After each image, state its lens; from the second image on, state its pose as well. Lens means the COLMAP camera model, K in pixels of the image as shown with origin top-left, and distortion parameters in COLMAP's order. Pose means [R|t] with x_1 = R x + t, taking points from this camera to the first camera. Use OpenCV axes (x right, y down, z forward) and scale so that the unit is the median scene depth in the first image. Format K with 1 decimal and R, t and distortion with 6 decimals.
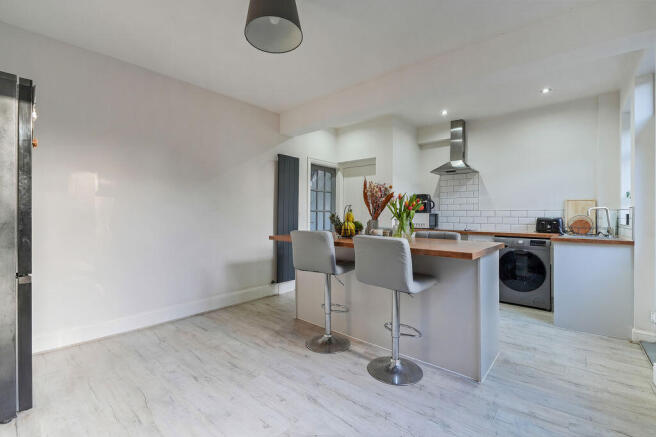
lens RADIAL K [[291.6, 0, 328.0], [0, 291.6, 218.5], [0, 0, 1]] dist [-0.000976, -0.000055]
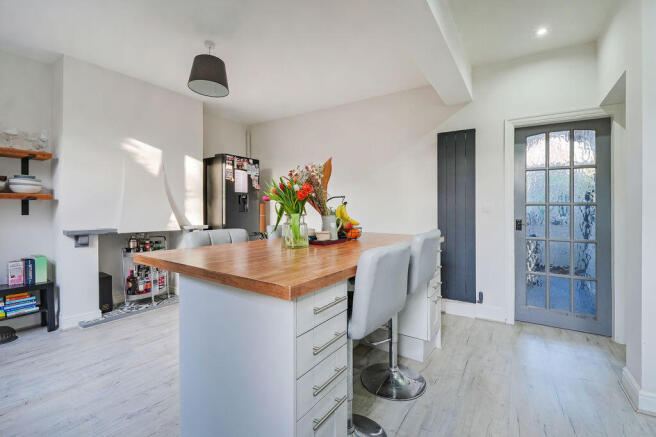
lens RADIAL K [[292.9, 0, 327.0], [0, 292.9, 212.9], [0, 0, 1]] dist [-0.001001, -0.000022]
pose [[0.132551, -0.002558, -0.991173, 0.581315], [-0.007321, 0.999967, -0.003559, 0.000550], [0.991149, 0.007729, 0.132528, 0.595192]]
